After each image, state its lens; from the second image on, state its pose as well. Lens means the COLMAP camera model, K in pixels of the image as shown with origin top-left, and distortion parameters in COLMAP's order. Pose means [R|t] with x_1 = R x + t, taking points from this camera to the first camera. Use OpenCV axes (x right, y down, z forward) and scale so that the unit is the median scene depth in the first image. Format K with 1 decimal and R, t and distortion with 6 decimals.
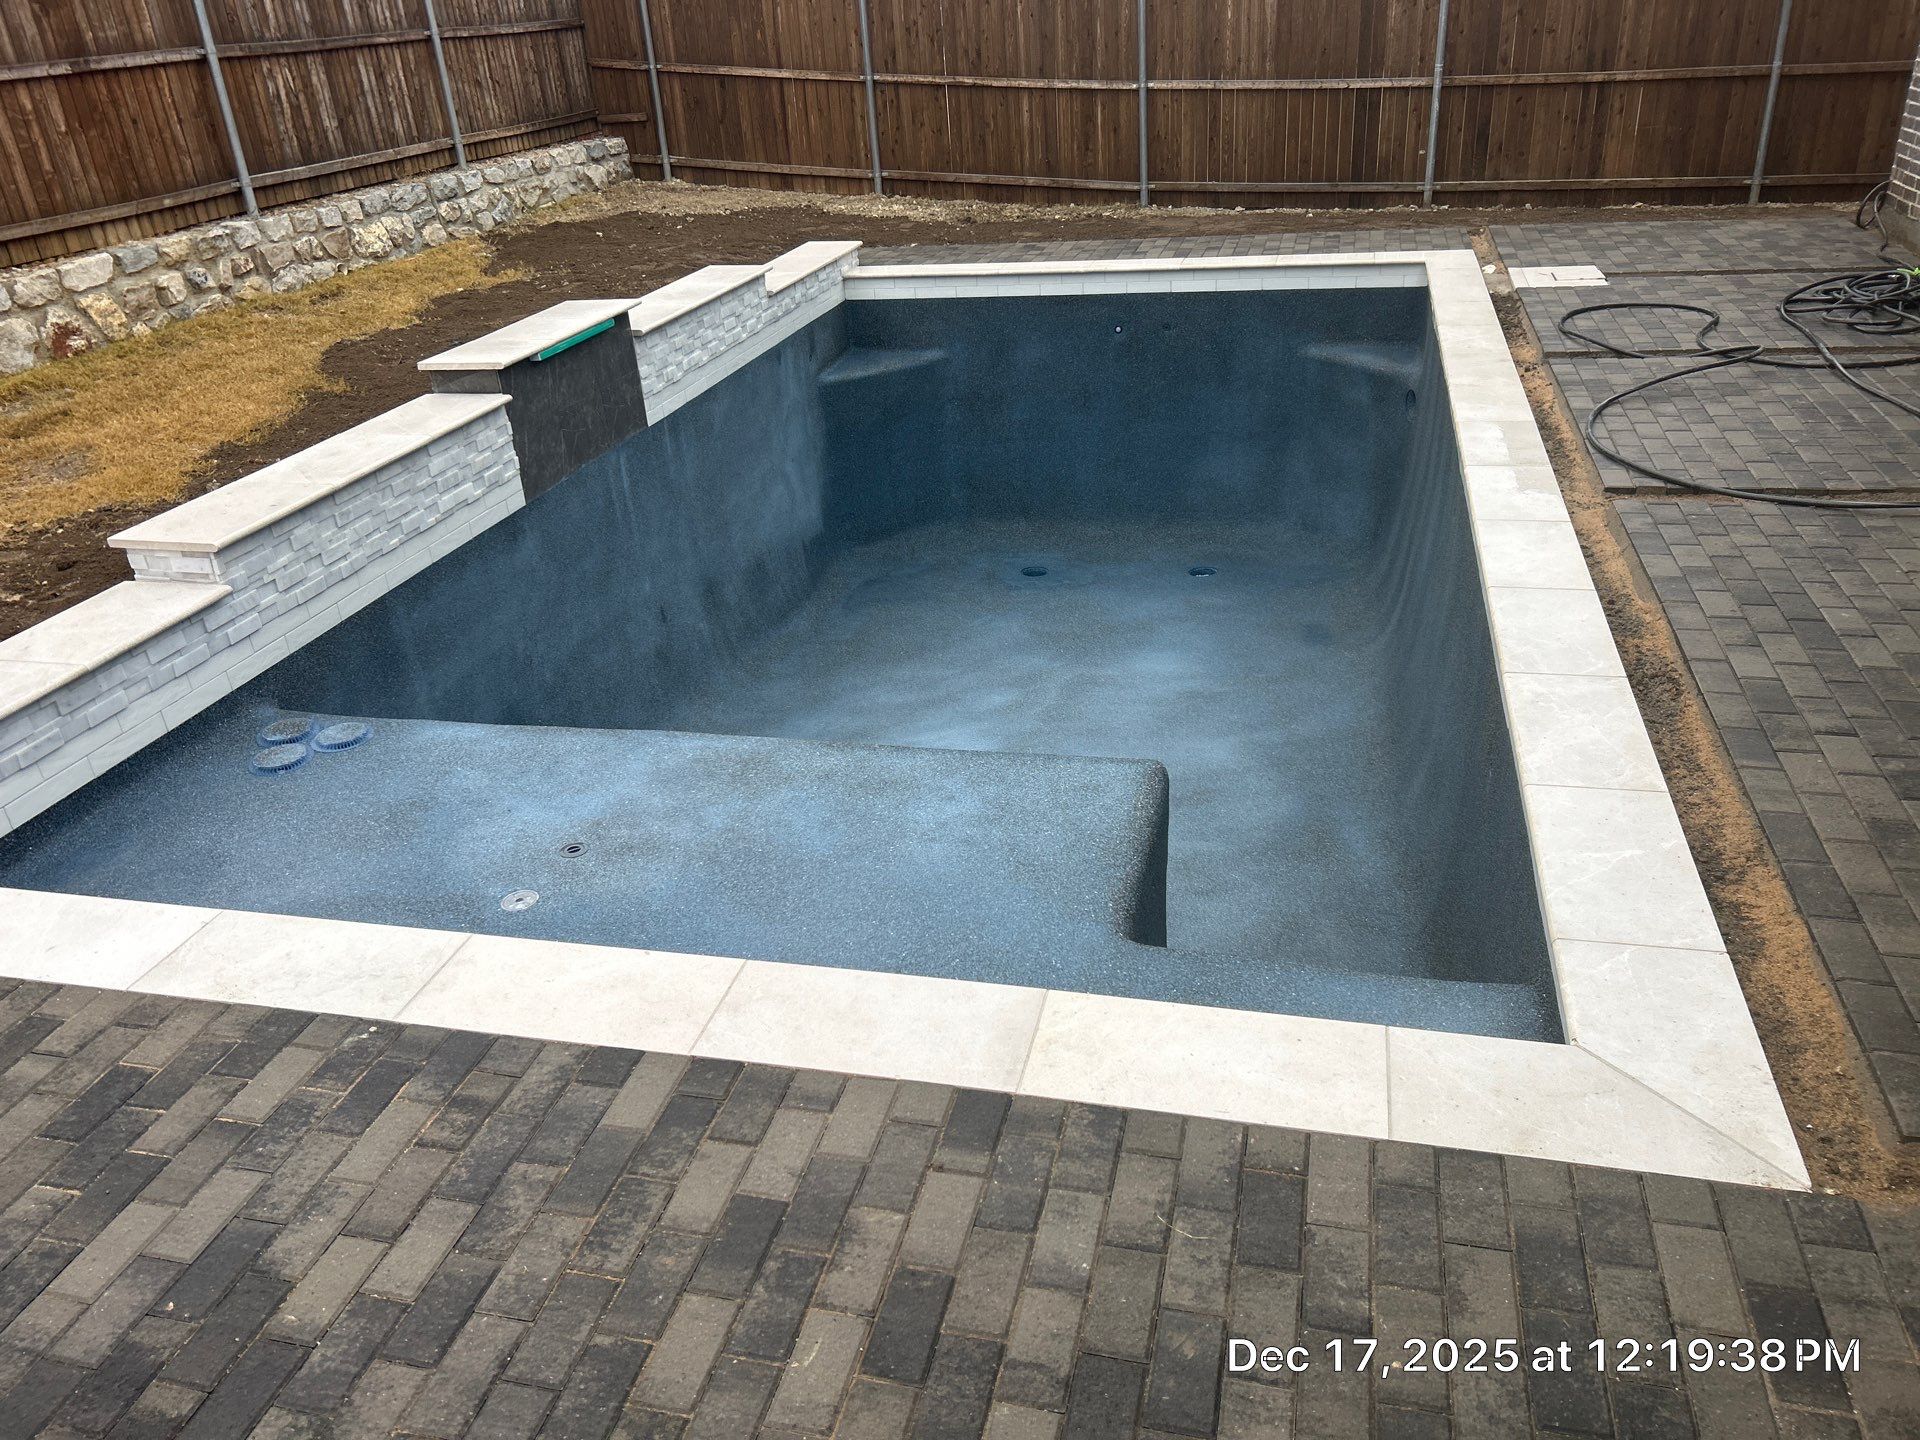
lens RADIAL K [[1443.5, 0, 942.0], [0, 1443.5, 724.8], [0, 0, 1]] dist [0.031771, -0.032133]
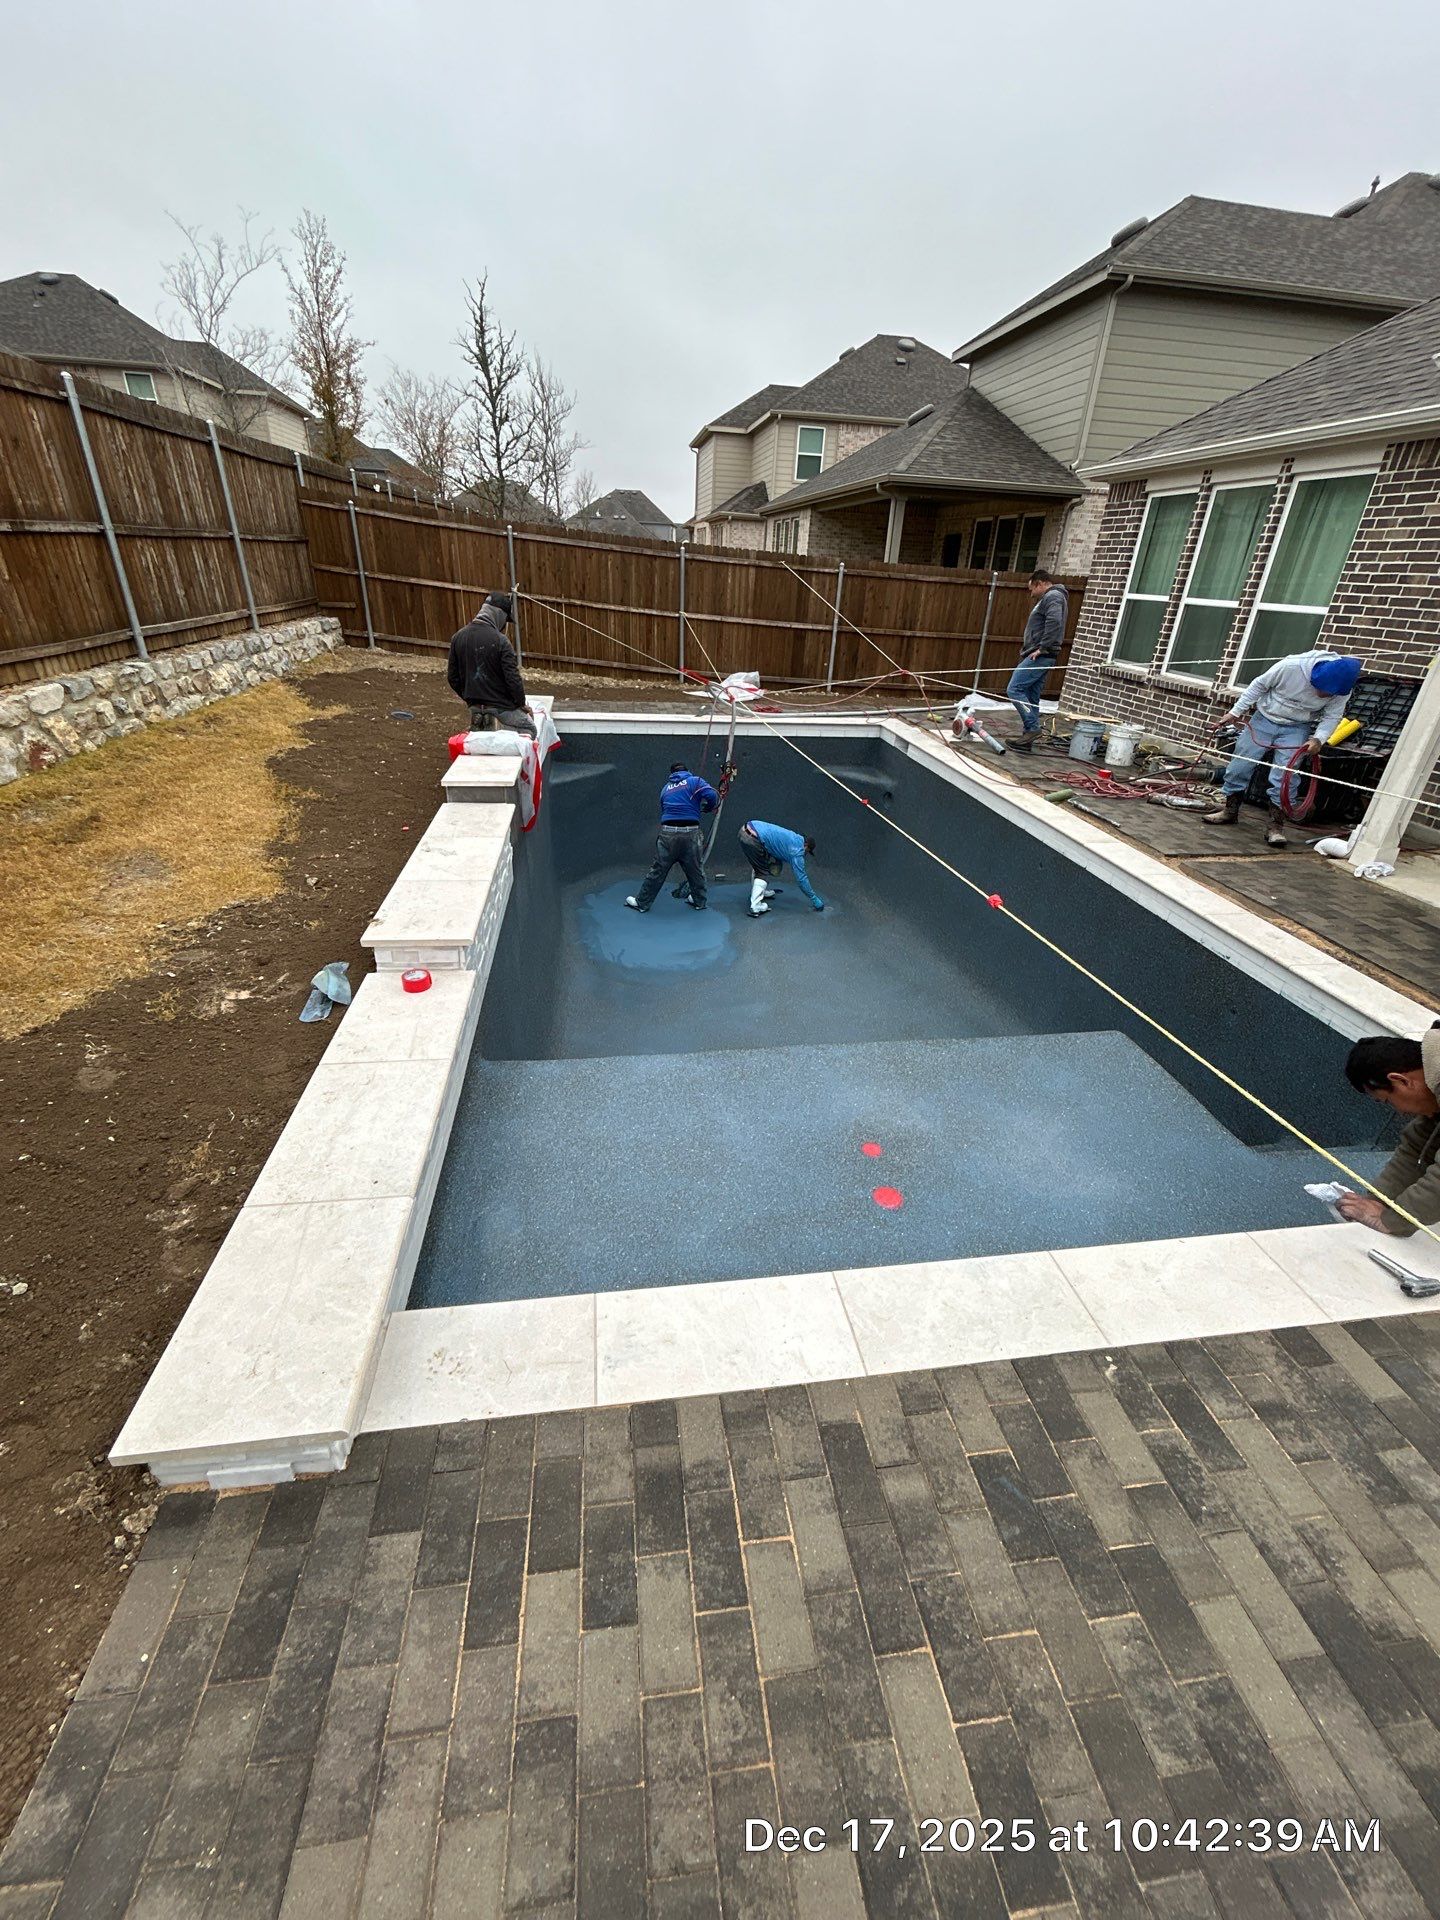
lens RADIAL K [[762.5, 0, 718.3], [0, 762.5, 965.3], [0, 0, 1]] dist [-0.003966, 0.000375]
pose [[0.915842, -0.088075, 0.391761, -0.318896], [0.081712, 0.996112, 0.032922, -0.060239], [-0.393137, 0.001860, 0.919478, 0.183302]]
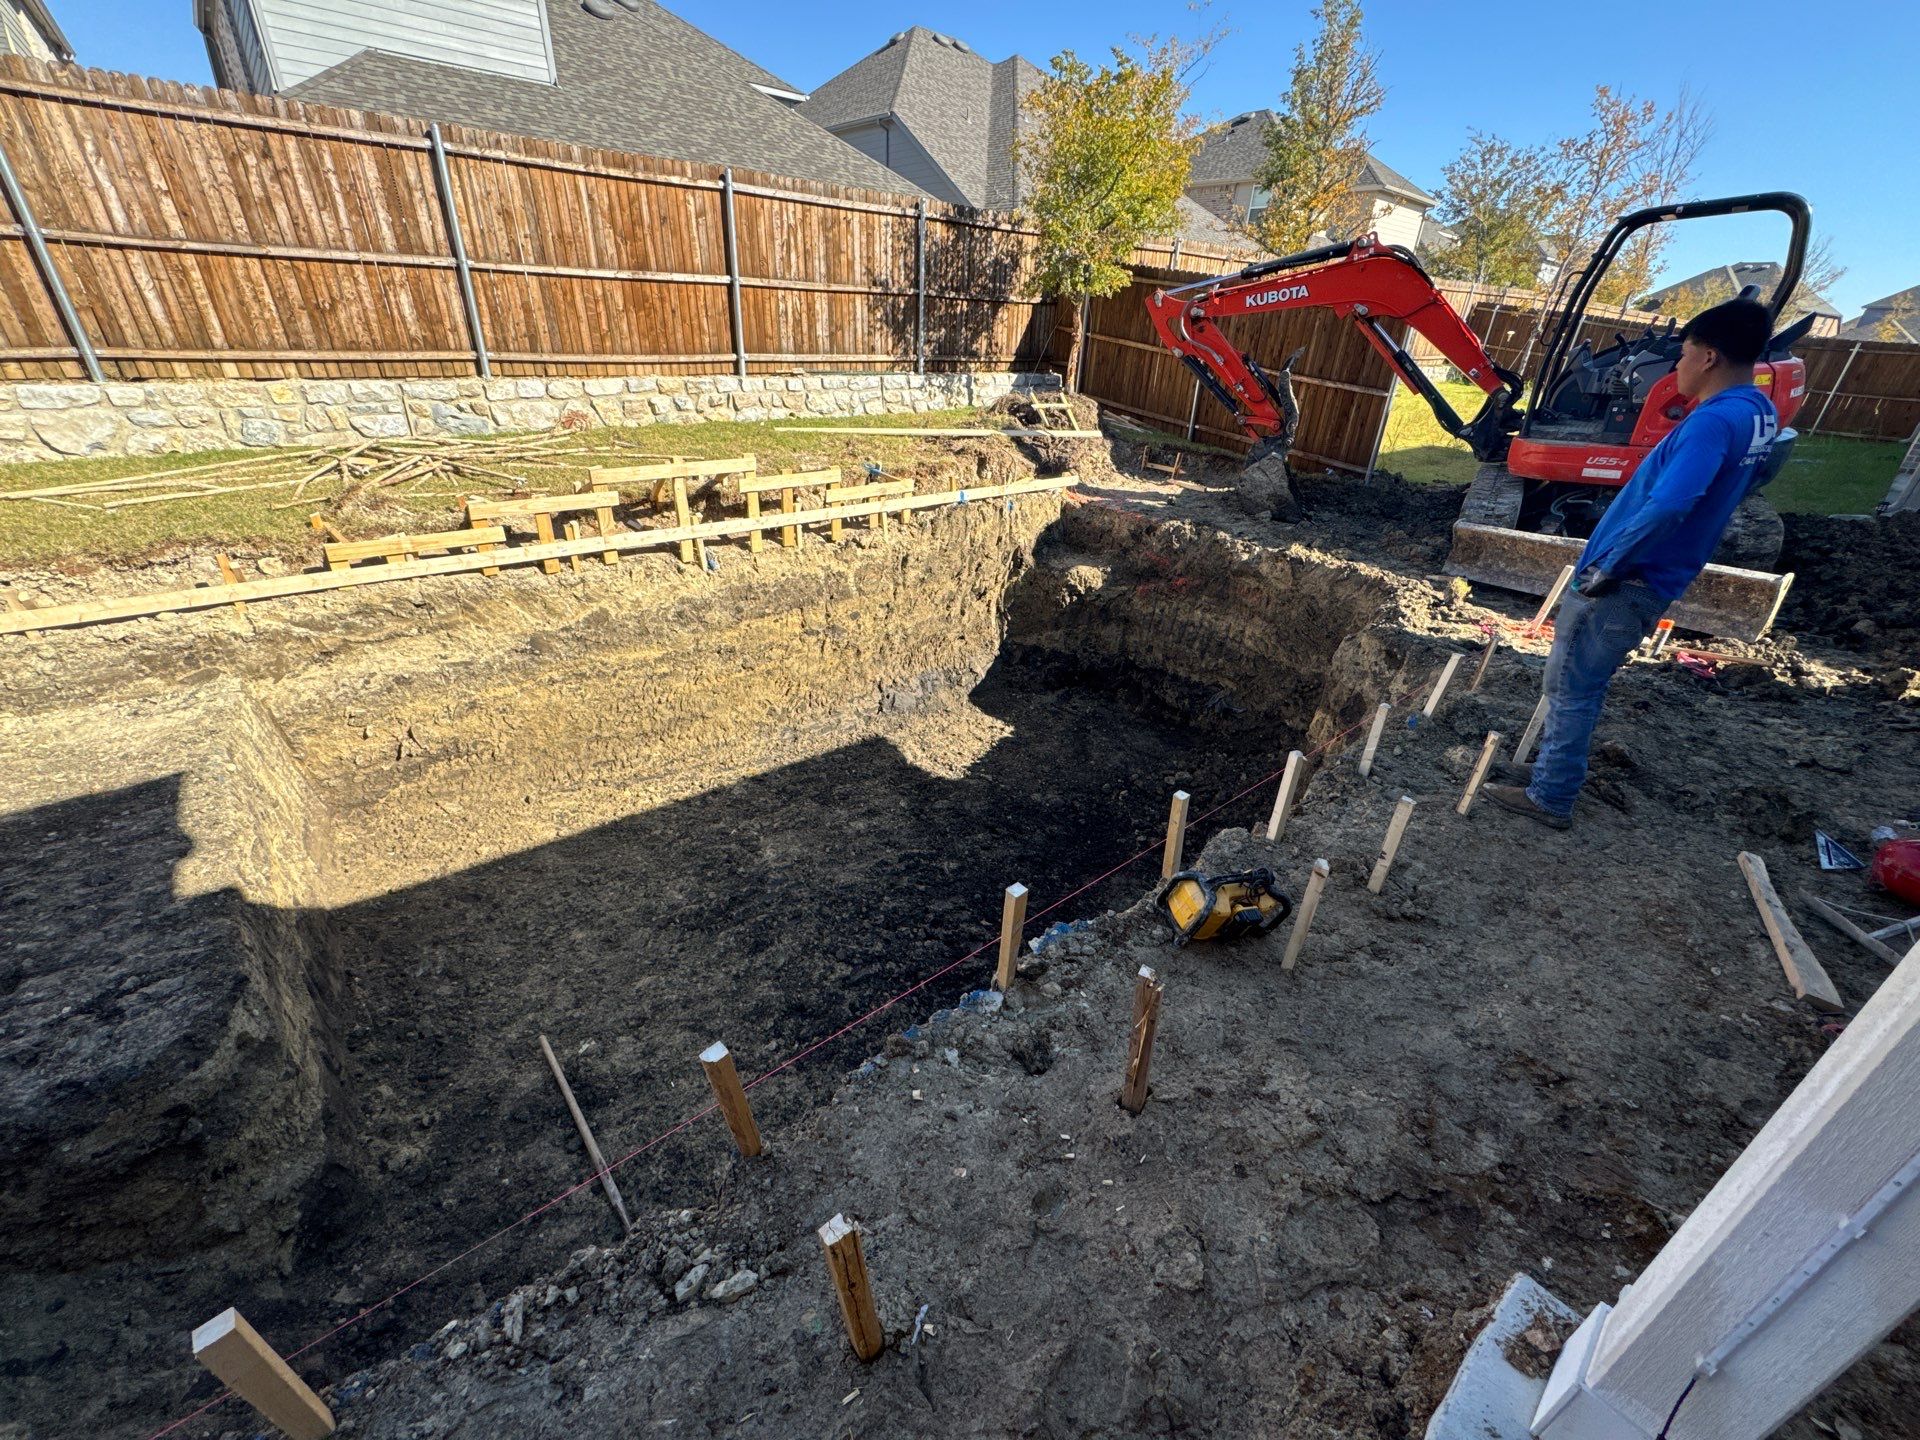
lens RADIAL K [[762.5, 0, 957.9], [0, 762.5, 716.1], [0, 0, 1]] dist [-0.003966, 0.000375]
pose [[0.807663, 0.360941, -0.466264, 0.349338], [-0.349607, 0.929903, 0.114259, -0.176716], [0.474821, 0.070726, 0.877236, 0.369361]]
